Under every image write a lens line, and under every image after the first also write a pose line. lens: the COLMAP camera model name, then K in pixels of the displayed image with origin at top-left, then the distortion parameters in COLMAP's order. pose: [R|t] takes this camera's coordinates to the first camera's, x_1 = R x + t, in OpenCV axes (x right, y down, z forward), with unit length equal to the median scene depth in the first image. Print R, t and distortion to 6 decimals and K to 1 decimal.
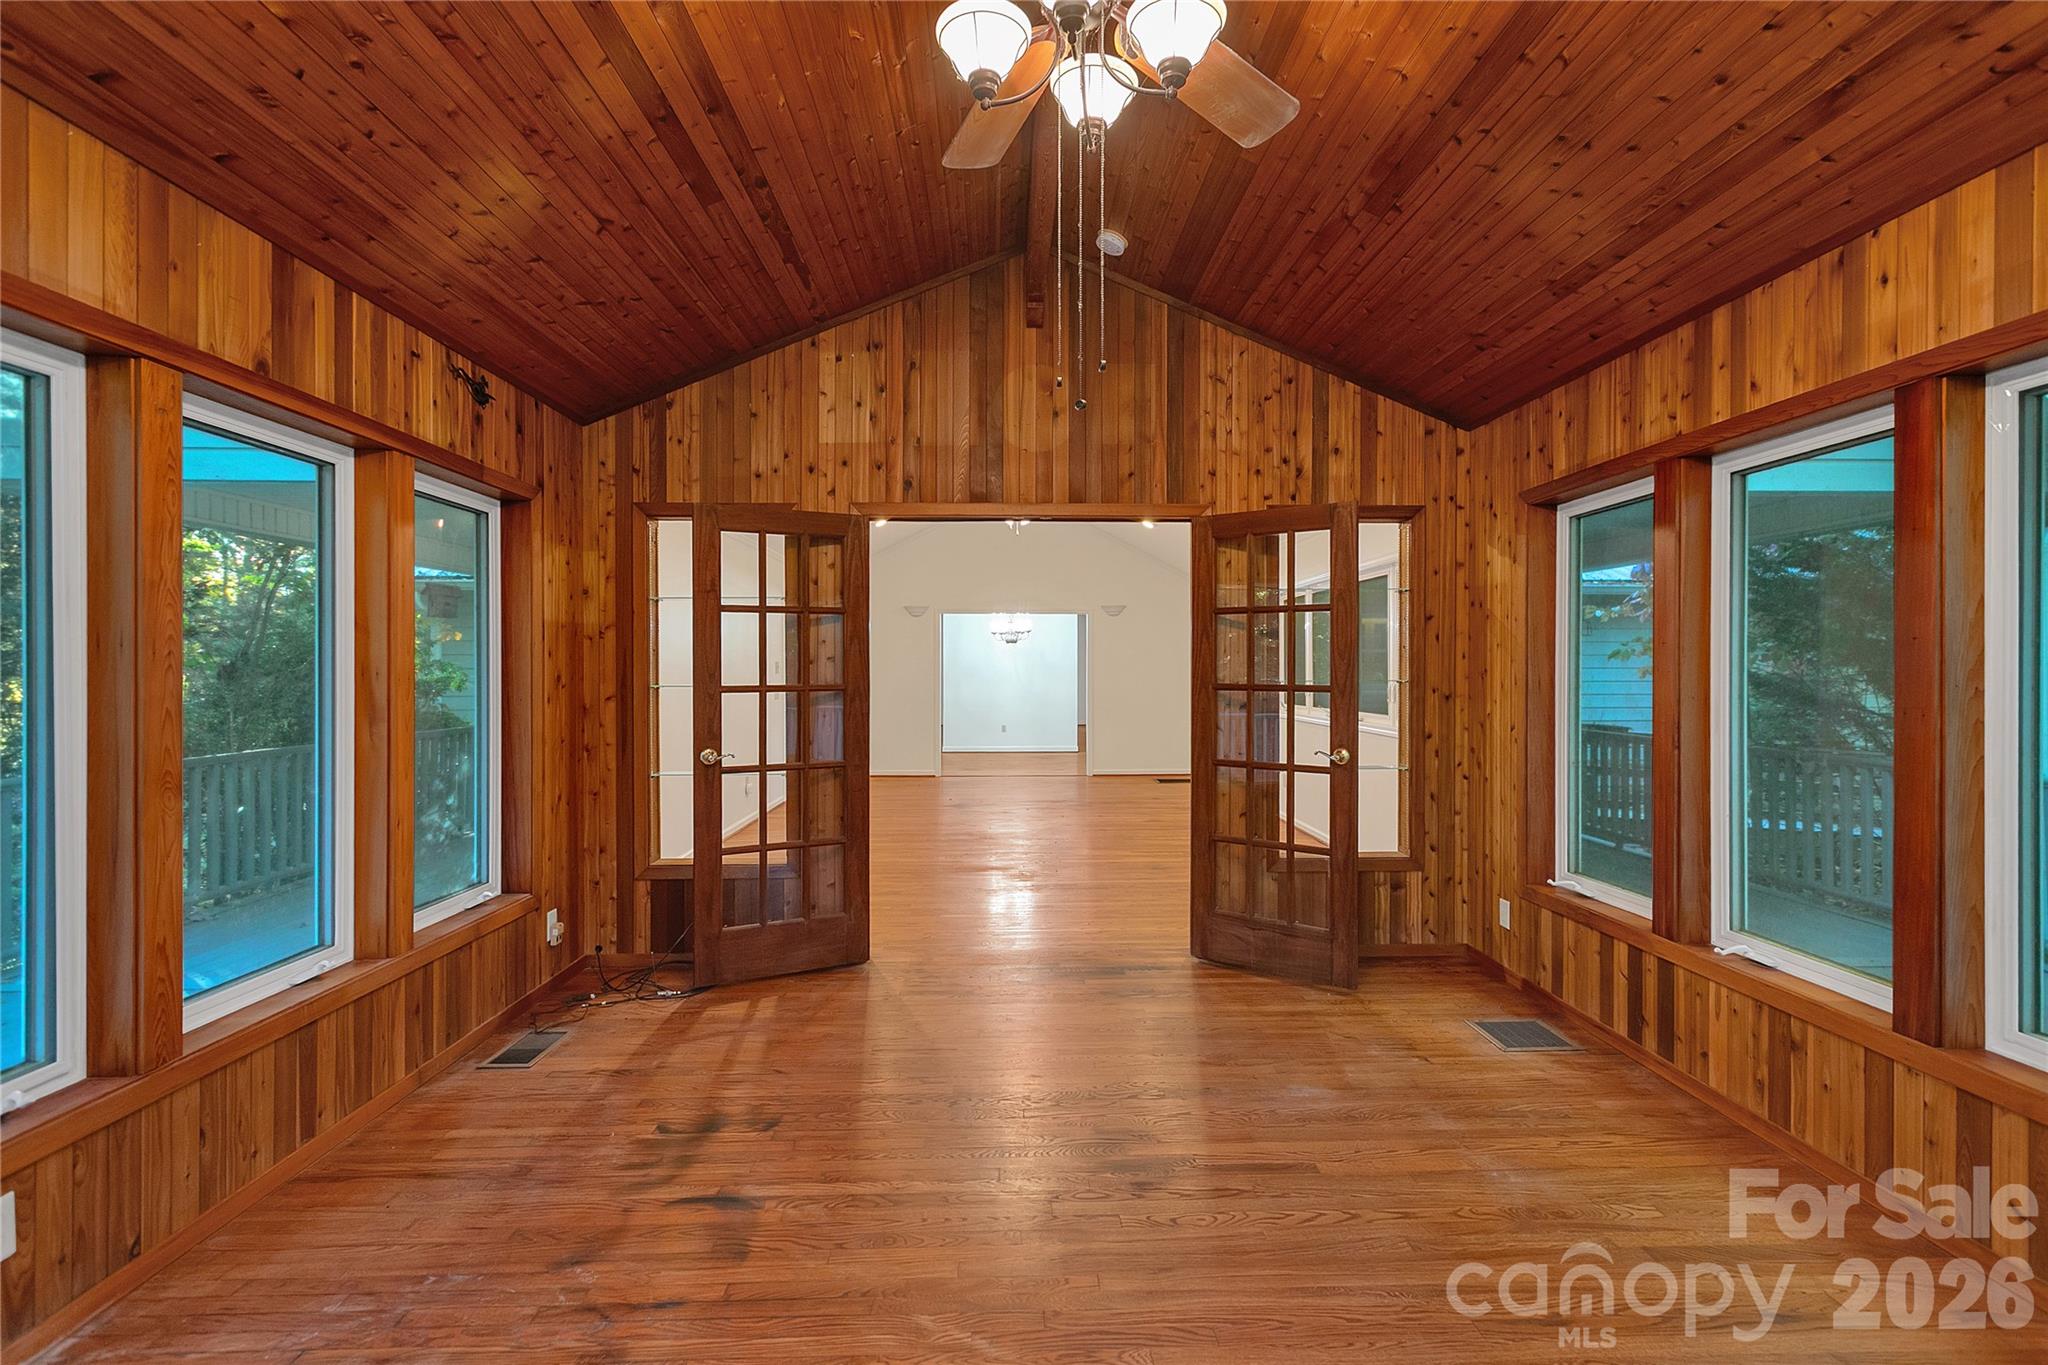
lens RADIAL K [[944.0, 0, 1033.0], [0, 944.0, 681.2], [0, 0, 1]] dist [0.004755, -0.002006]
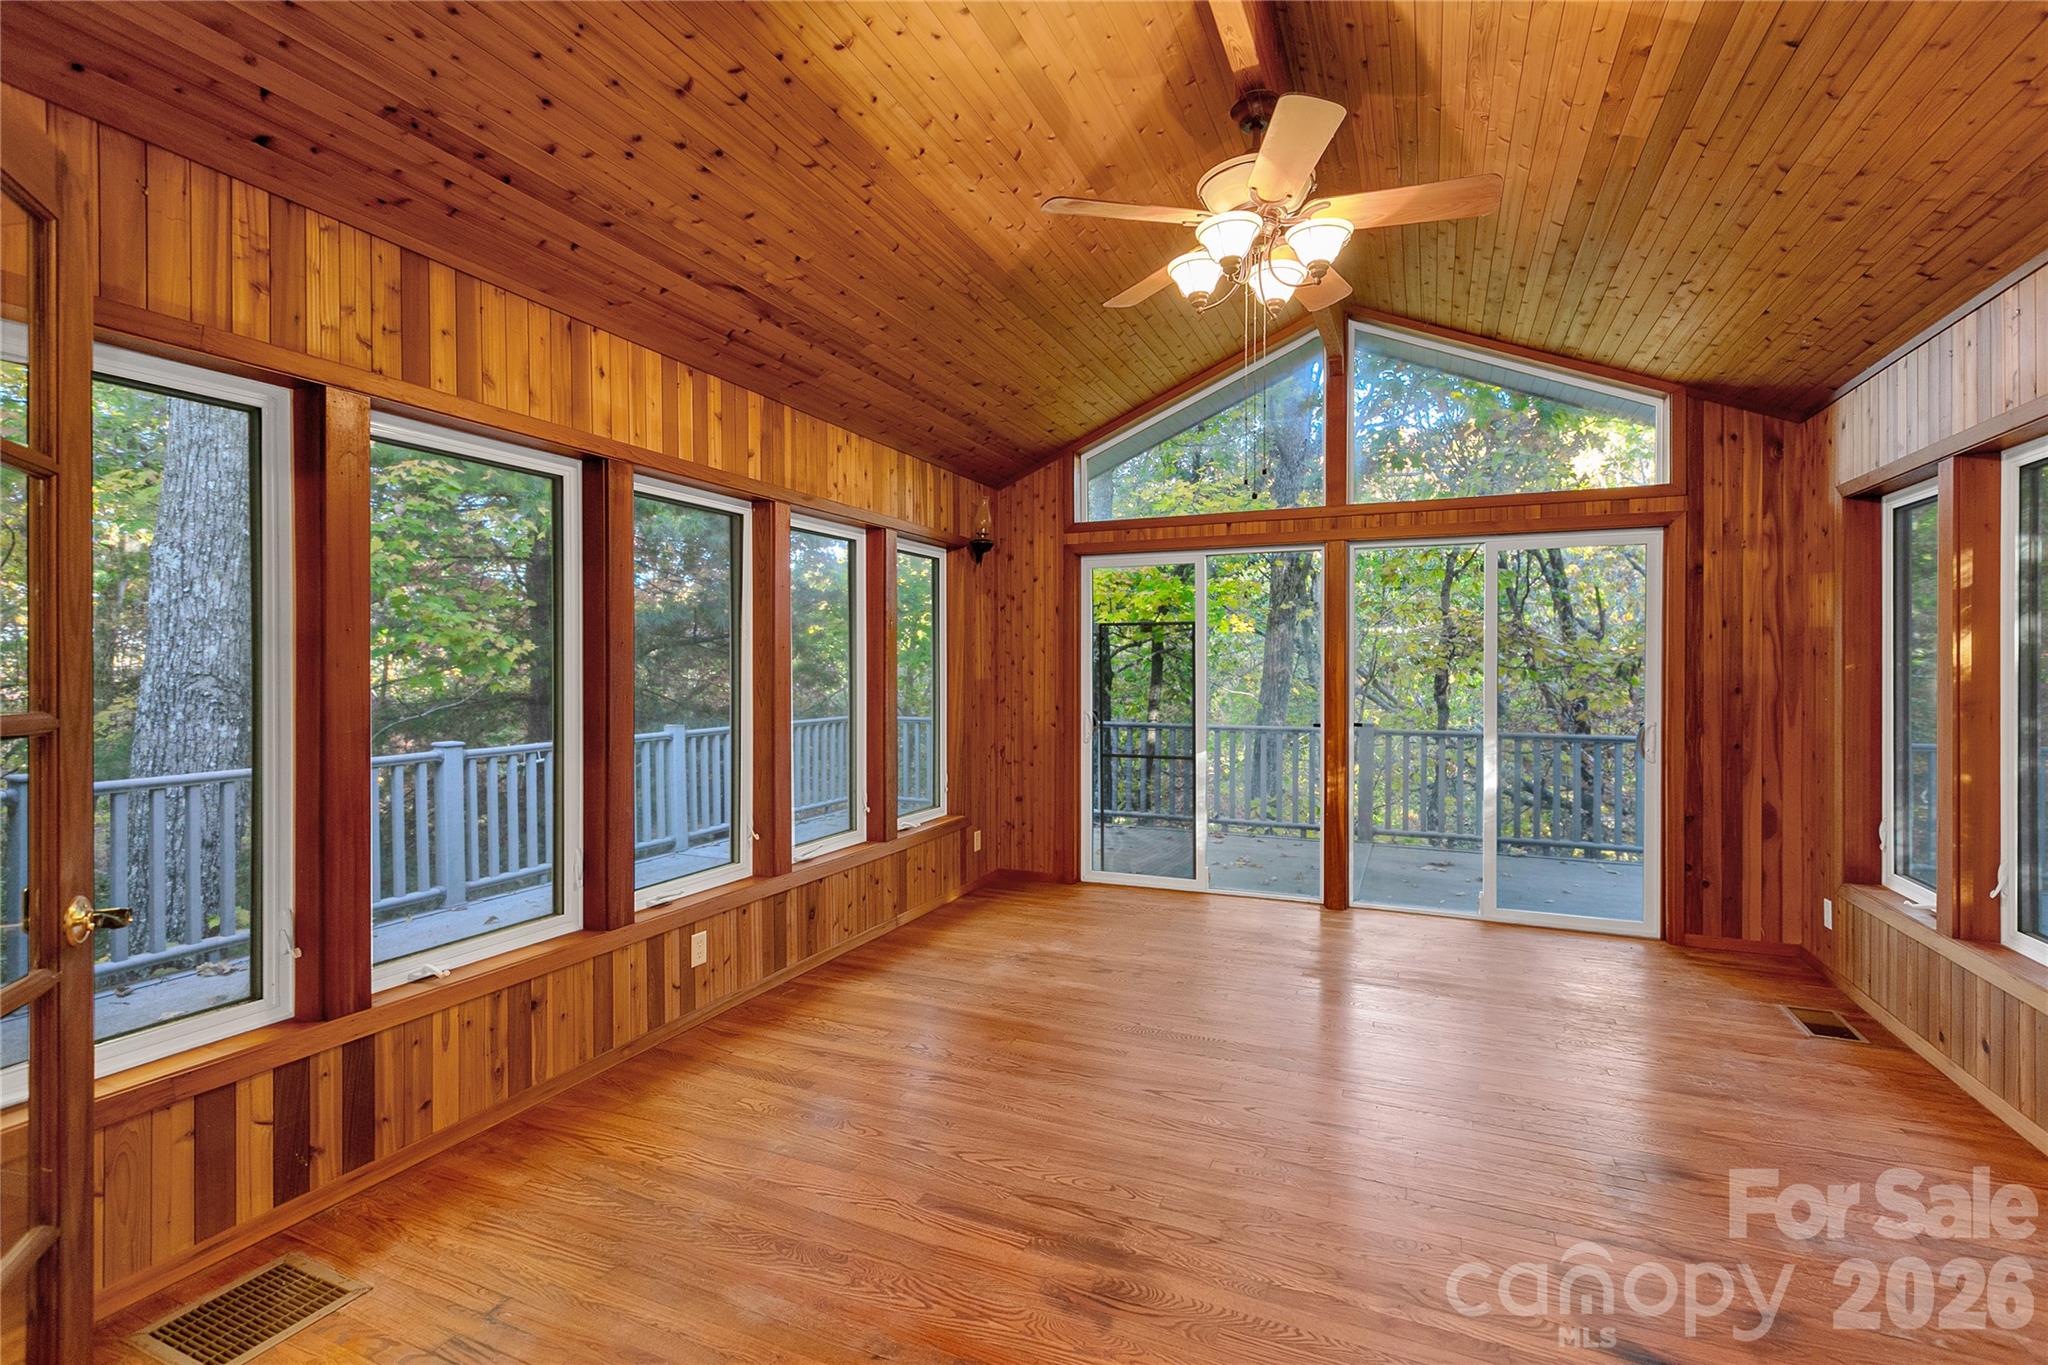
lens RADIAL K [[944.0, 0, 1028.7], [0, 944.0, 667.3], [0, 0, 1]] dist [0.004755, -0.002006]
pose [[-0.906316, -0.000618, 0.422600, -0.199379], [0.004065, 0.999940, 0.010179, -0.019987], [-0.422581, 0.010944, -0.906259, 1.881838]]
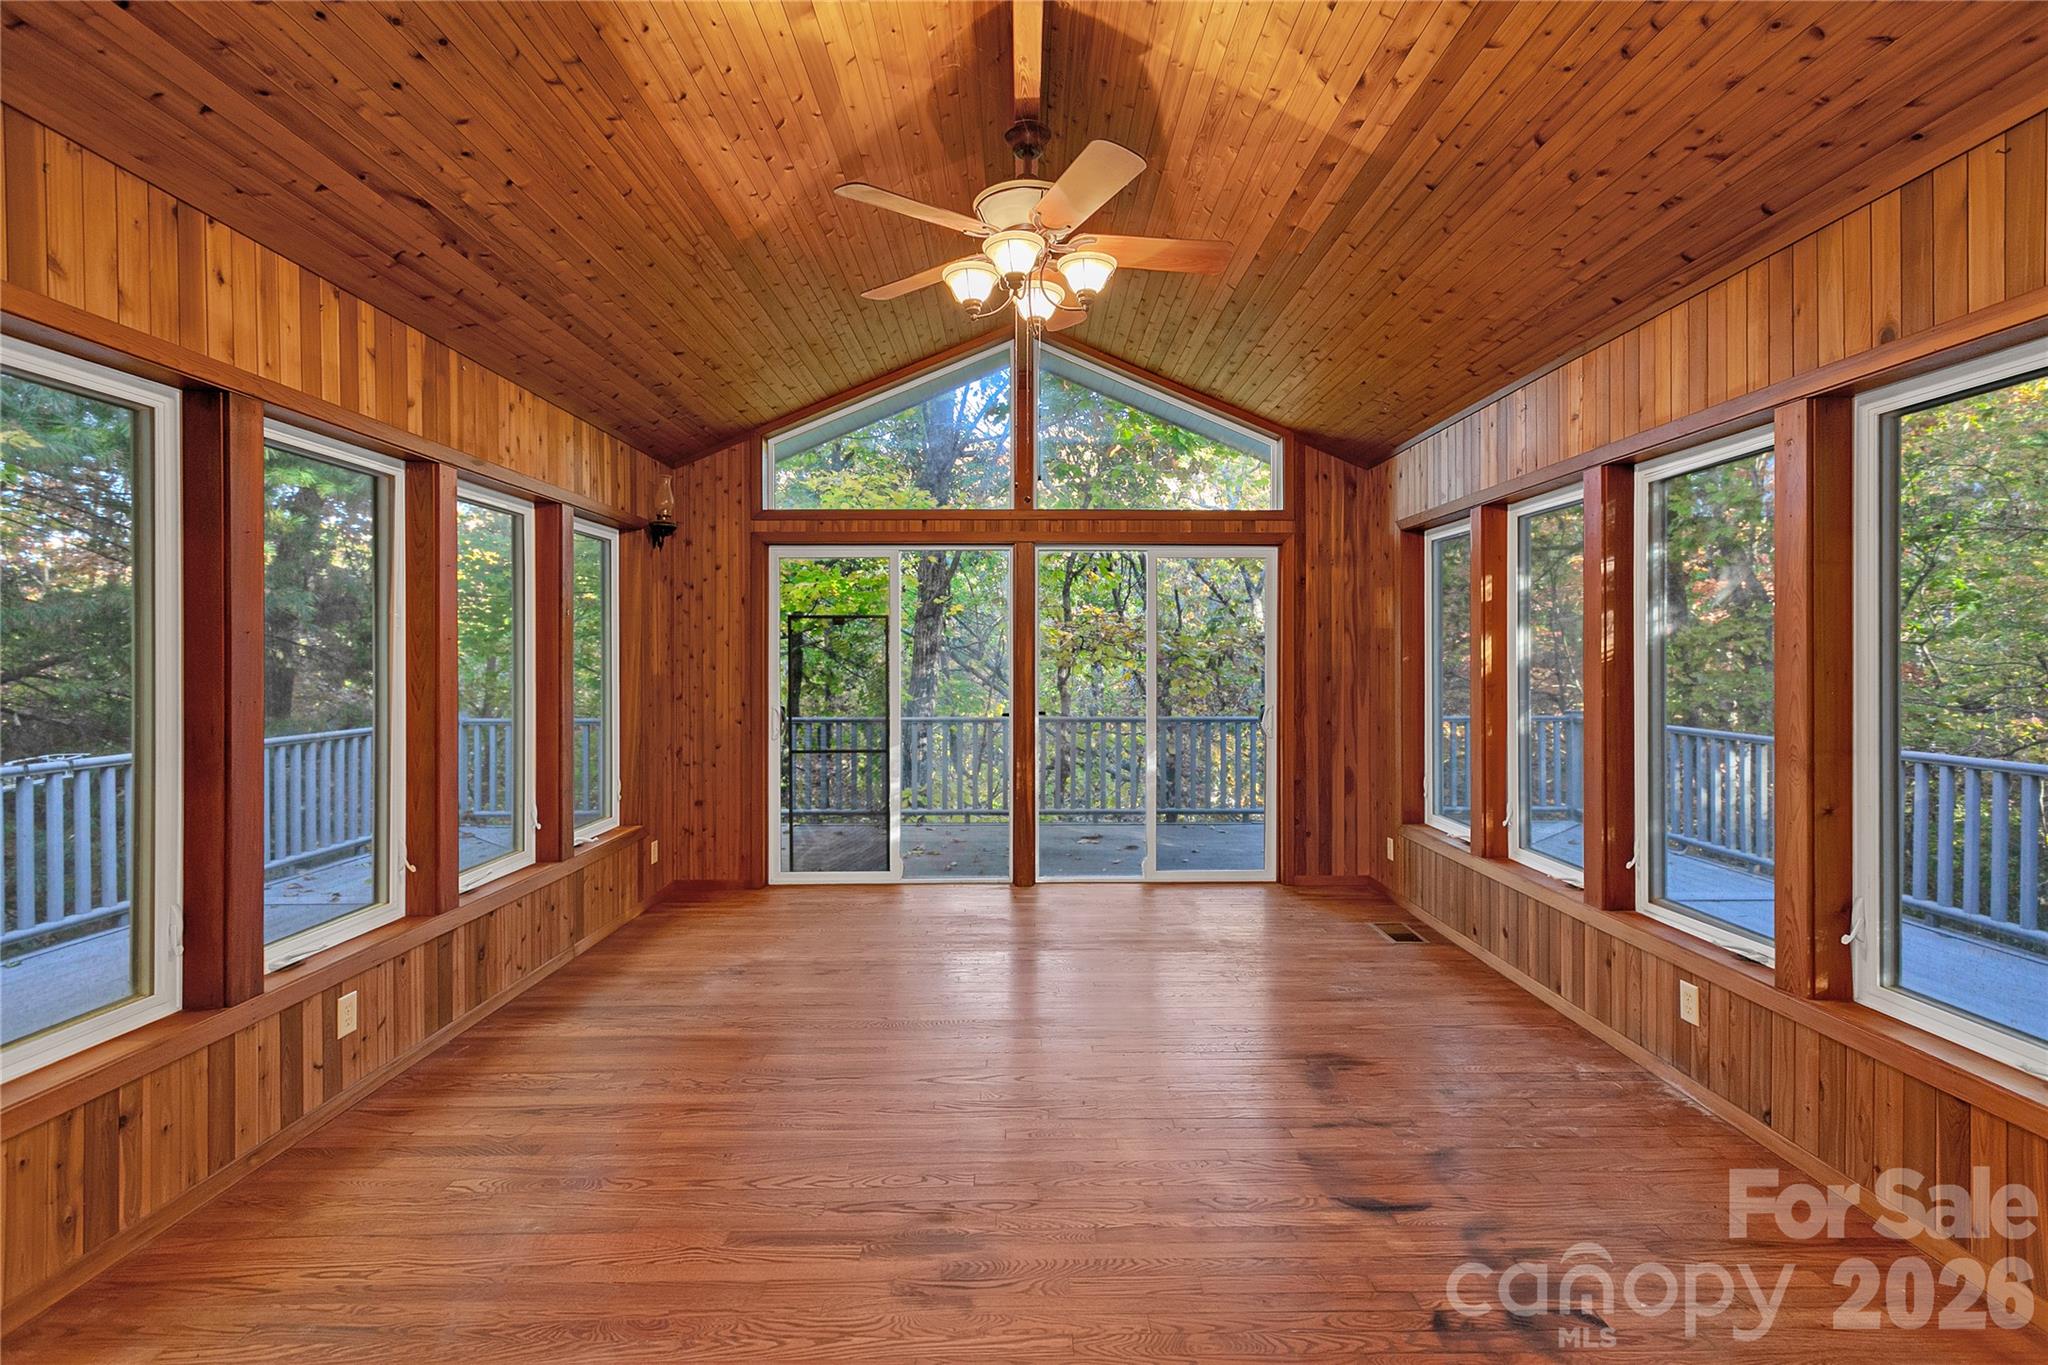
lens RADIAL K [[944.0, 0, 1052.8], [0, 944.0, 658.9], [0, 0, 1]] dist [0.004755, -0.002006]
pose [[-0.999998, 0.001643, 0.000868, 0.002824], [0.001652, 0.999946, 0.010262, -0.022794], [-0.000851, 0.010264, -0.999947, 1.945811]]
